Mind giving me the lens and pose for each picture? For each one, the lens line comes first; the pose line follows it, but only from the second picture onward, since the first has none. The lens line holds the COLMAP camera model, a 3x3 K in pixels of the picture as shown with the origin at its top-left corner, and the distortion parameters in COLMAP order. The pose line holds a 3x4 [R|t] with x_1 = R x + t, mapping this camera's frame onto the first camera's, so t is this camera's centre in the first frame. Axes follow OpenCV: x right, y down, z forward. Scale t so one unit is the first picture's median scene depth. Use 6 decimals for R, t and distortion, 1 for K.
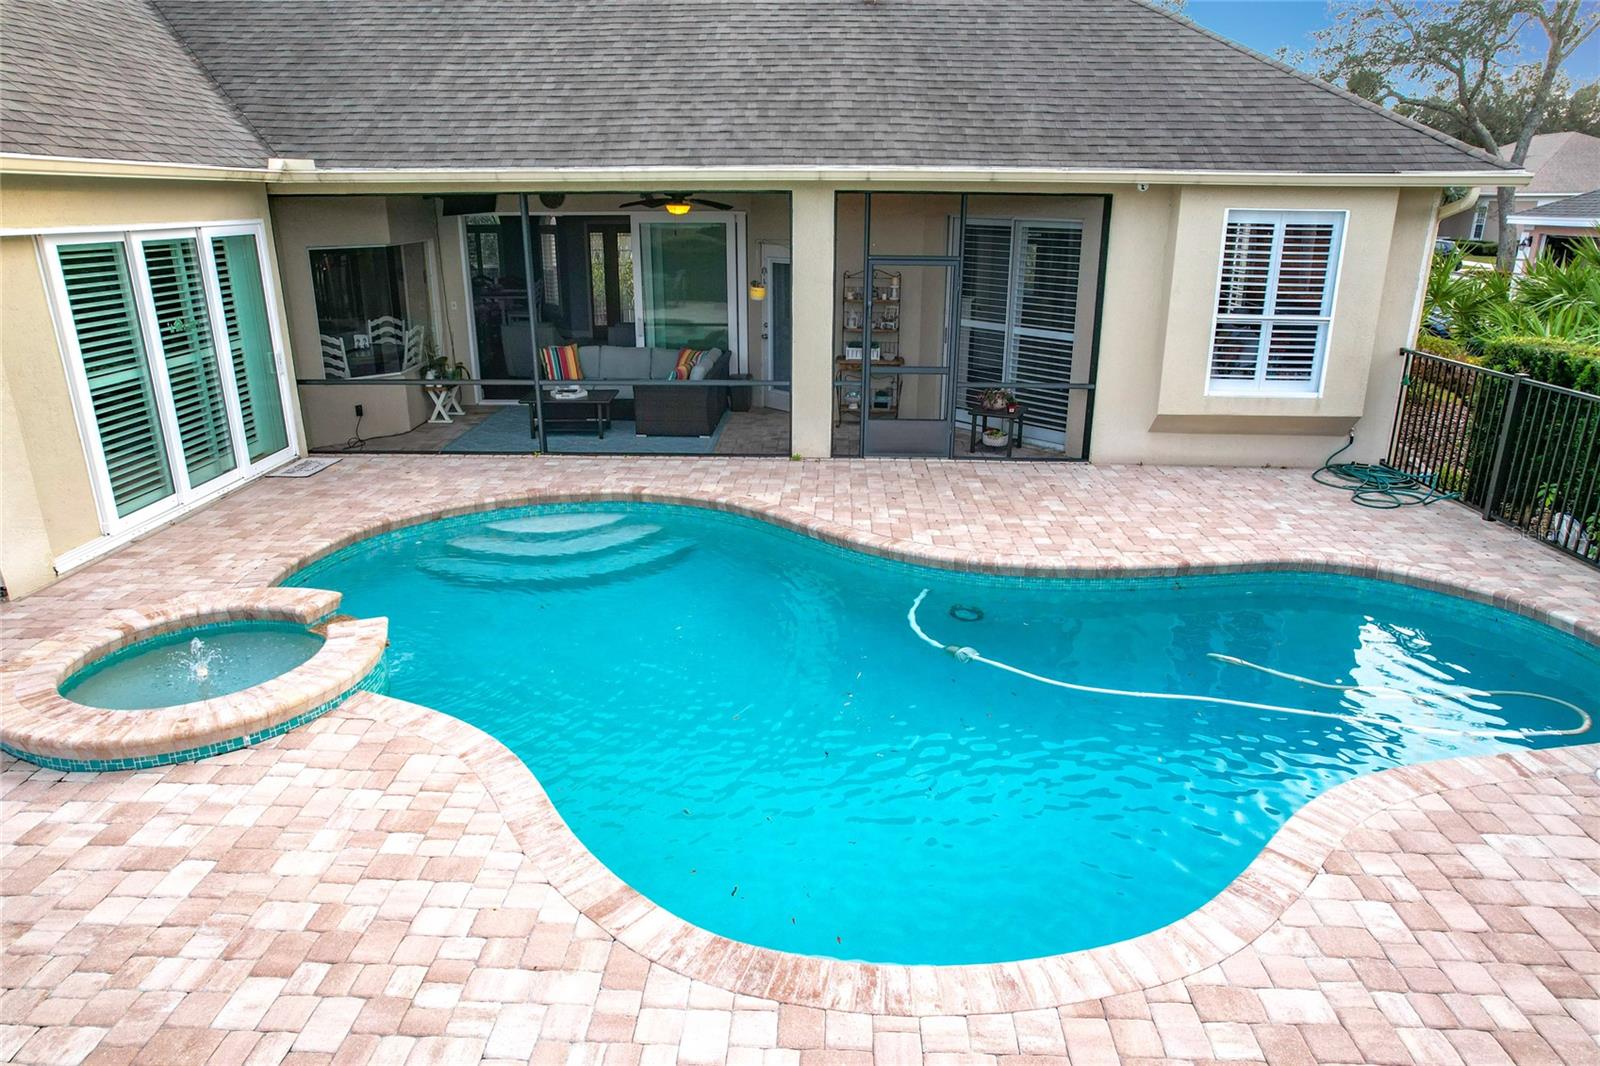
lens RADIAL K [[1021.1, 0, 798.8], [0, 1021.1, 527.9], [0, 0, 1]] dist [-0.067659, 0.063003]
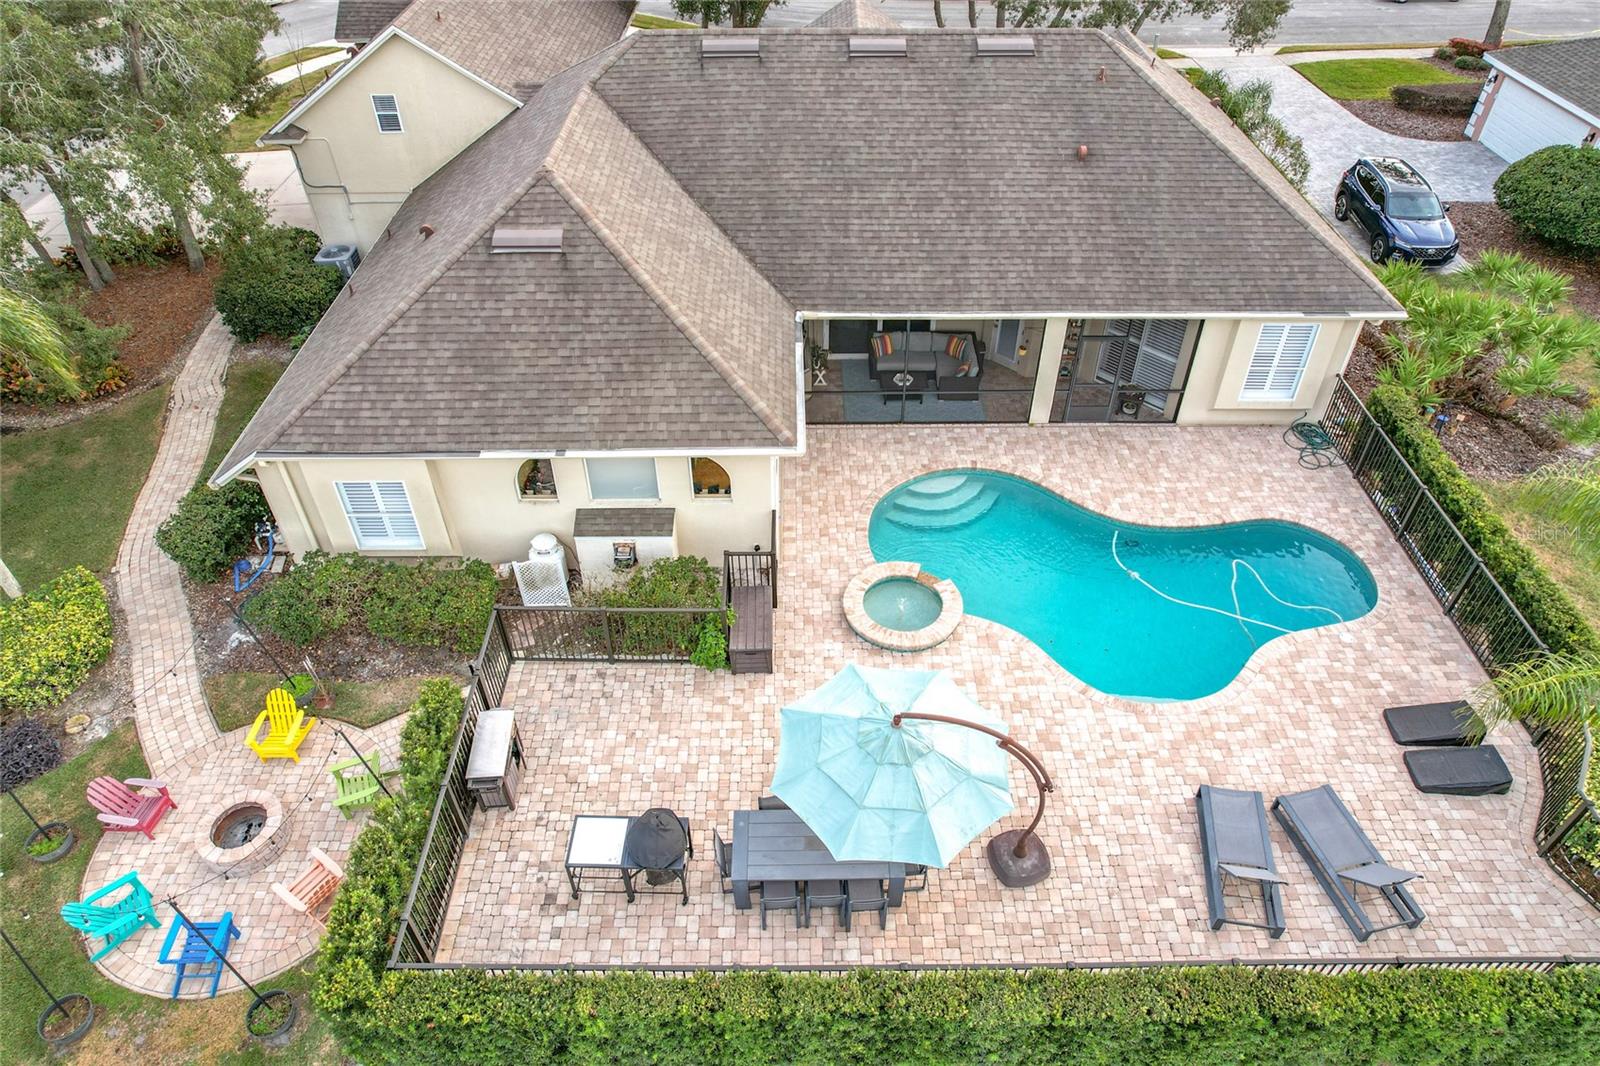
lens RADIAL K [[1021.1, 0, 798.8], [0, 1021.1, 527.9], [0, 0, 1]] dist [-0.067659, 0.063003]
pose [[0.999061, -0.033466, 0.027535, -0.560258], [0.020045, 0.920153, 0.391045, -0.723027], [-0.038423, -0.390126, 0.919960, -0.960345]]
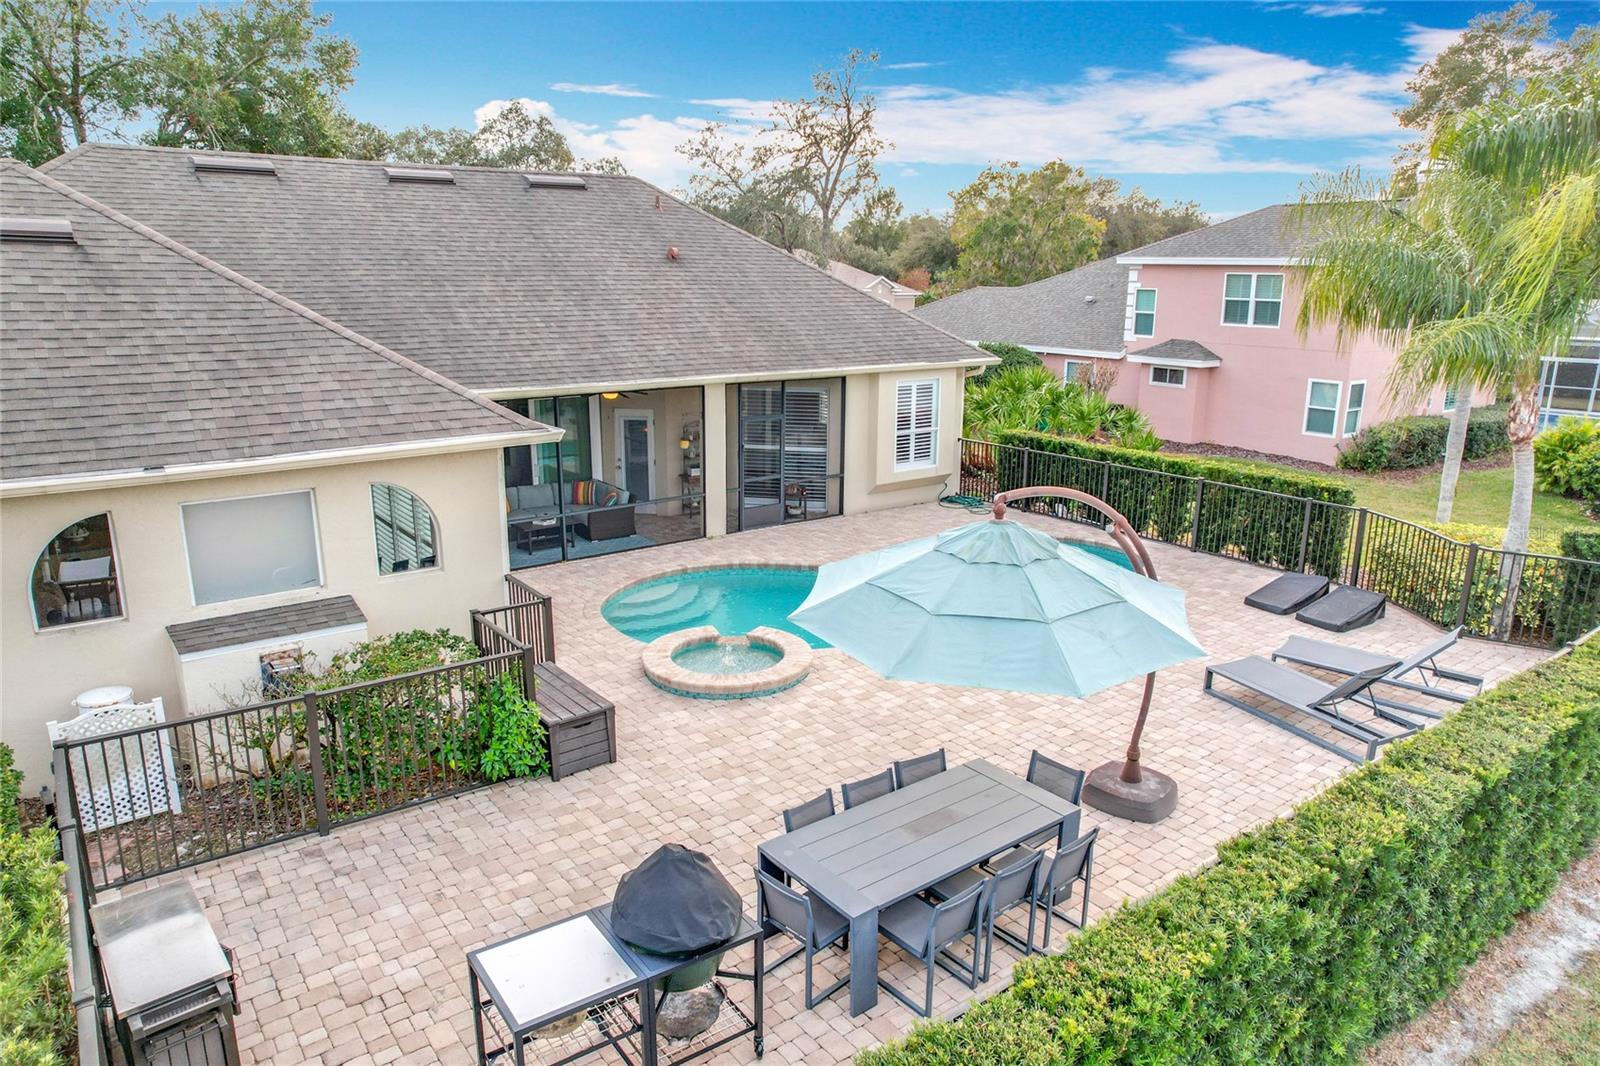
lens RADIAL K [[1027.0, 0, 800.0], [0, 1027.0, 533.0], [0, 0, 1]] dist [-0.060138, 0.060473]
pose [[0.773417, -0.152368, 0.615313, -1.001266], [0.194287, 0.980944, -0.001301, -0.049323], [-0.603389, 0.120553, 0.788282, -0.454511]]
